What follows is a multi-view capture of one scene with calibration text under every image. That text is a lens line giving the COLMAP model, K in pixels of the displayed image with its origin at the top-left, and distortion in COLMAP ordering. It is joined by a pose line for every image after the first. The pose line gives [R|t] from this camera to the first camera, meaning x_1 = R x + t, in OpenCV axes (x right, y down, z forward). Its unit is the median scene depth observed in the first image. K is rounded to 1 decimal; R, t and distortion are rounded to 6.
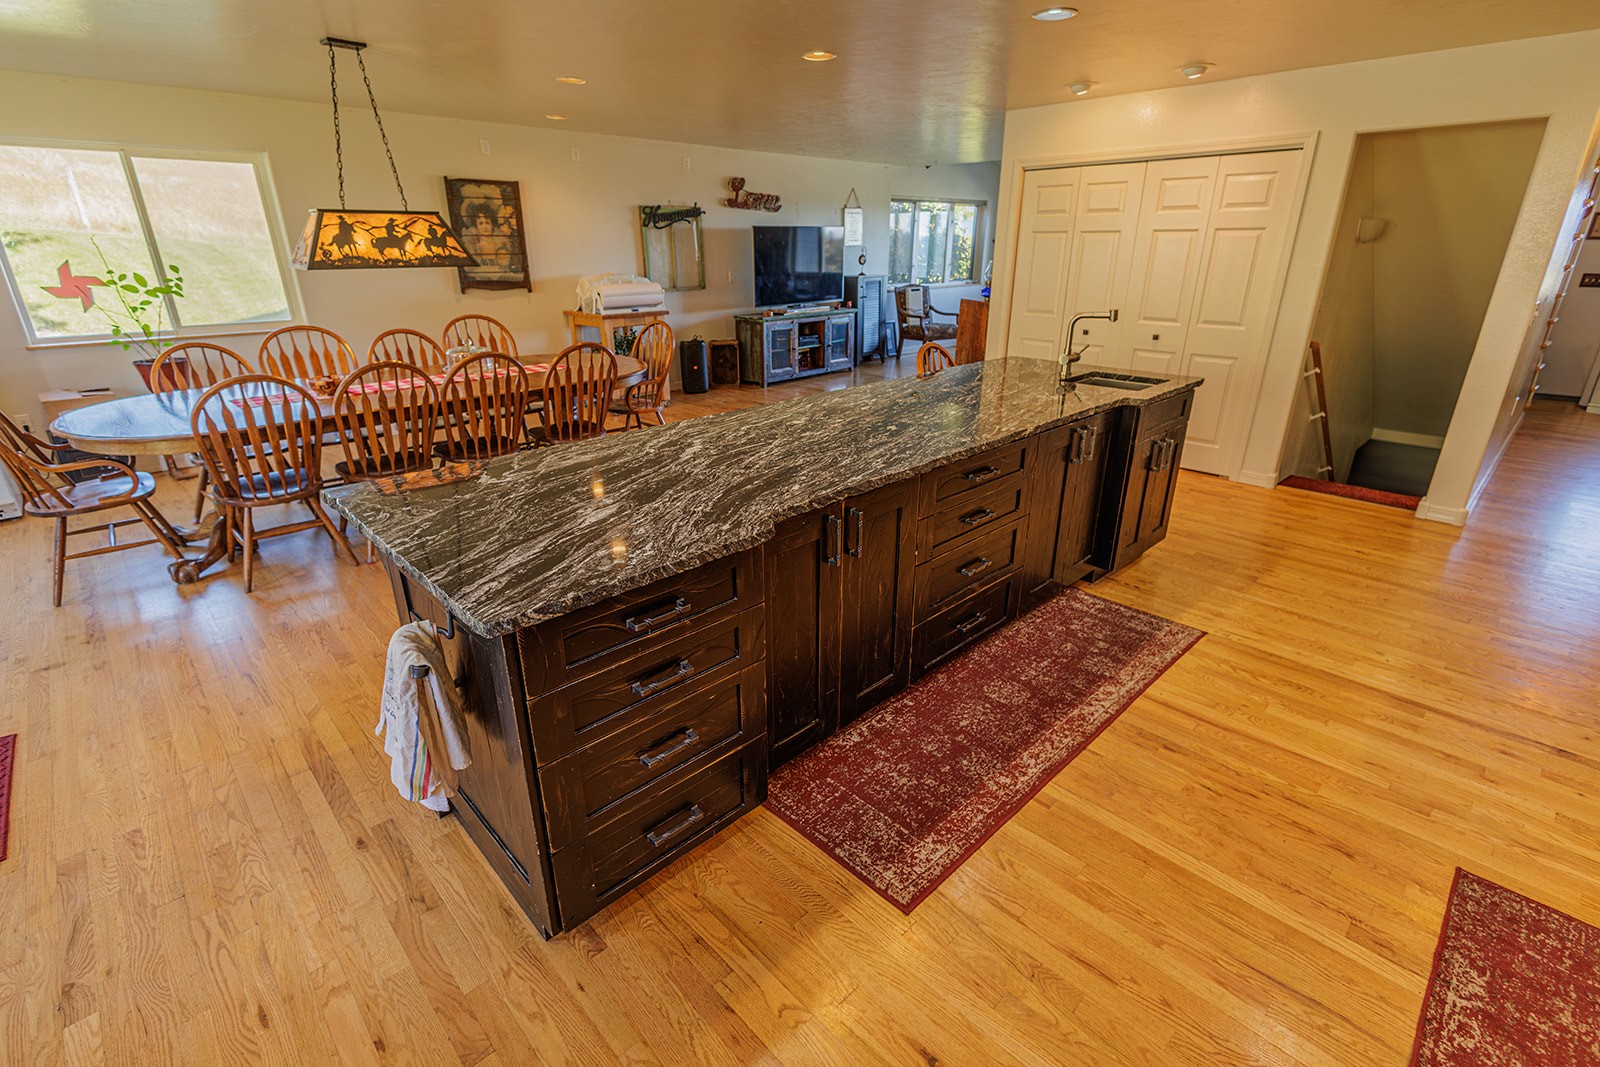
lens RADIAL K [[733.1, 0, 802.3], [0, 733.1, 528.8], [0, 0, 1]] dist [0.015376, -0.006532]
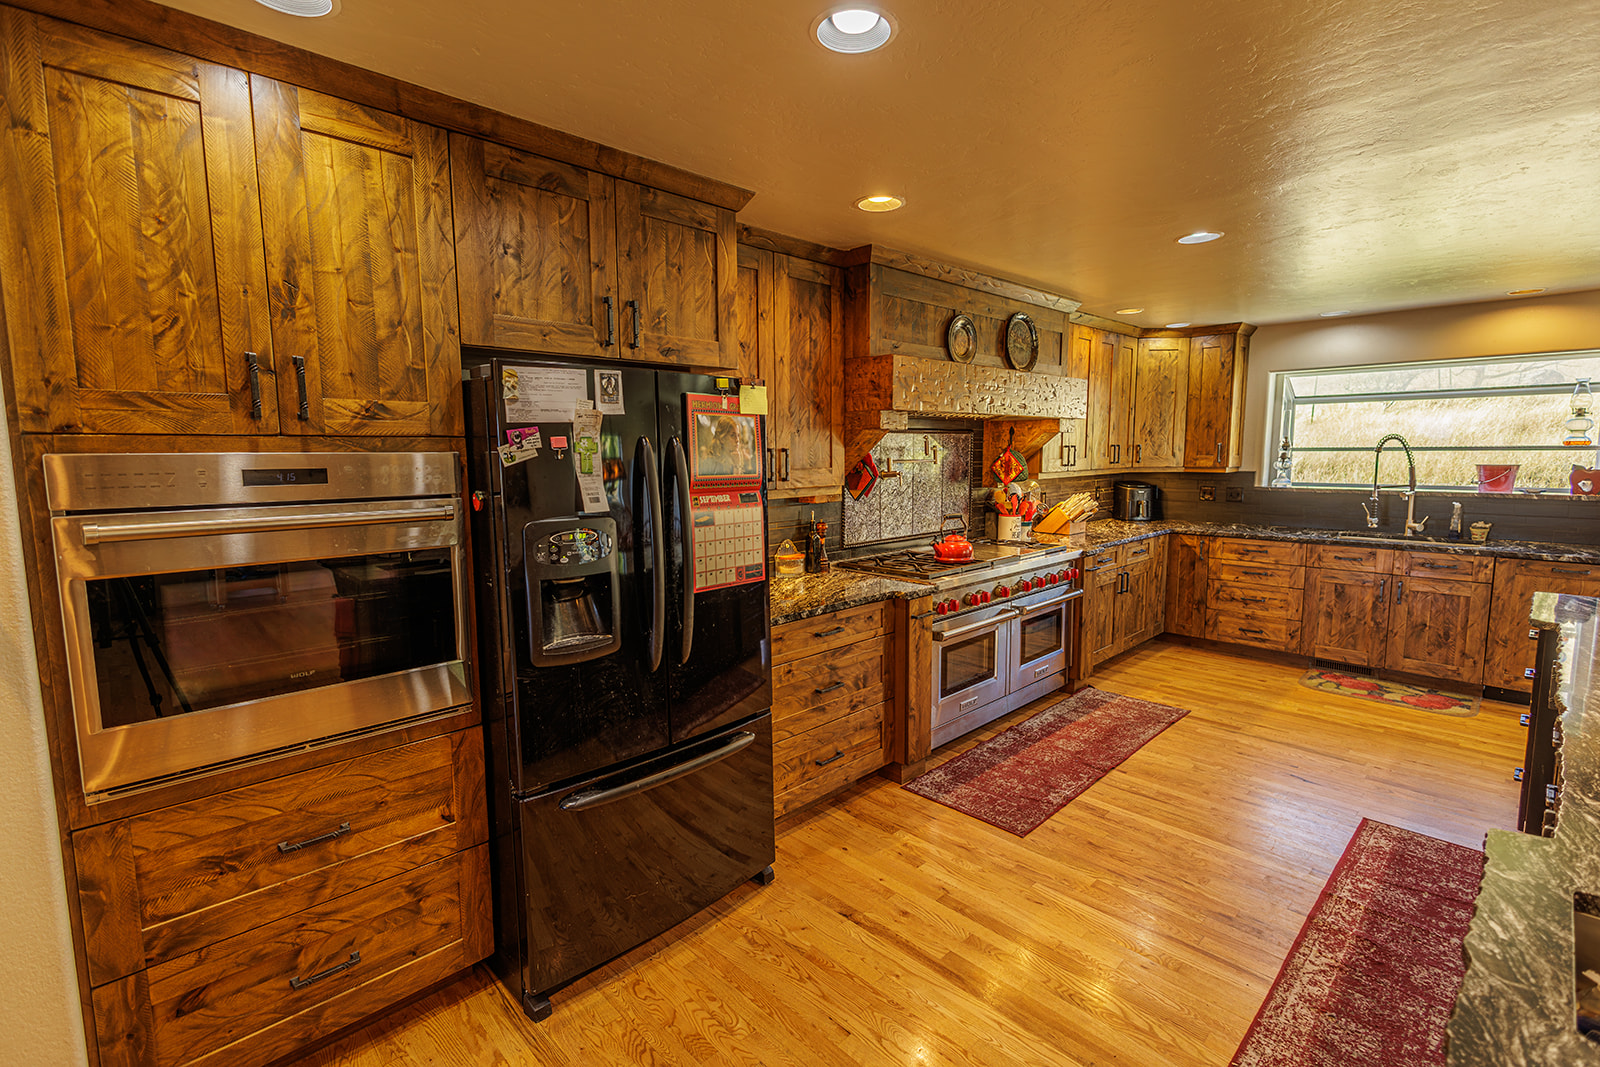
lens RADIAL K [[733.1, 0, 799.9], [0, 733.1, 532.7], [0, 0, 1]] dist [0.015376, -0.006532]
pose [[-0.999967, 0.008119, 0.000082, 1.397552], [0.007199, 0.881923, 0.471339, -0.844482], [0.003754, 0.471324, -0.881952, 2.126617]]
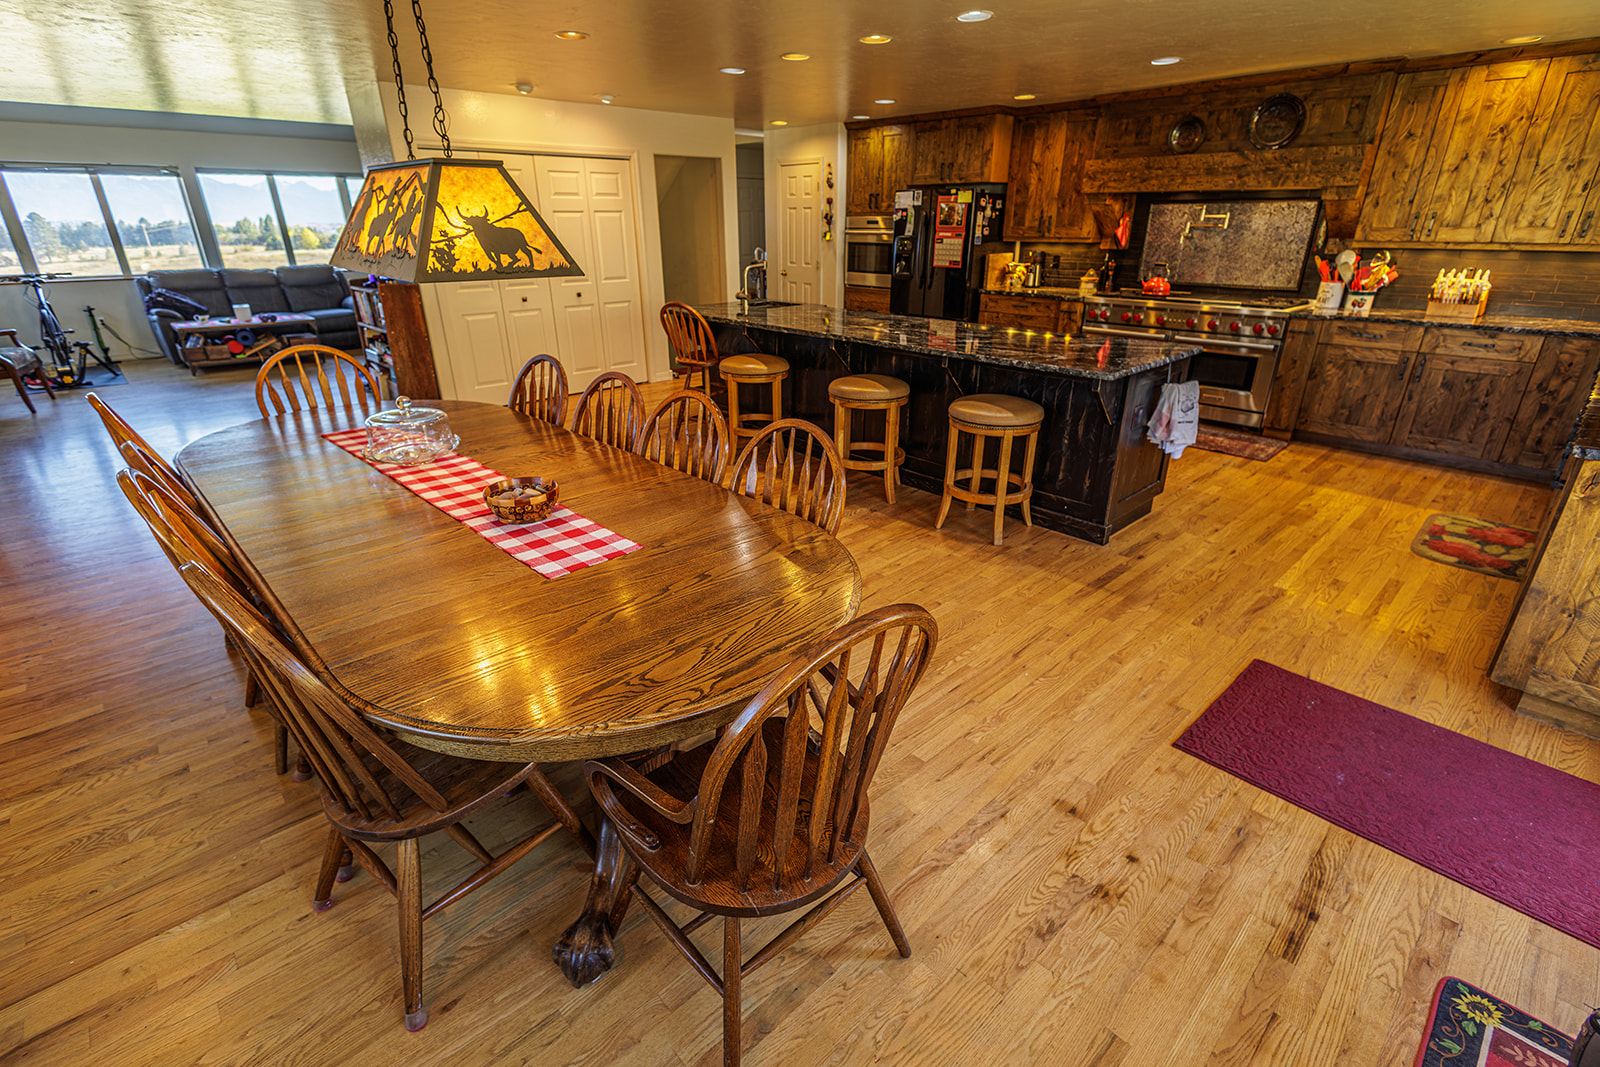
lens RADIAL K [[733.1, 0, 800.2], [0, 733.1, 531.6], [0, 0, 1]] dist [0.015376, -0.006532]
pose [[0.015377, -0.392695, 0.919540, -2.432353], [0.368817, 0.857027, 0.359830, -0.628304], [-0.929375, 0.333609, 0.158011, 1.596799]]
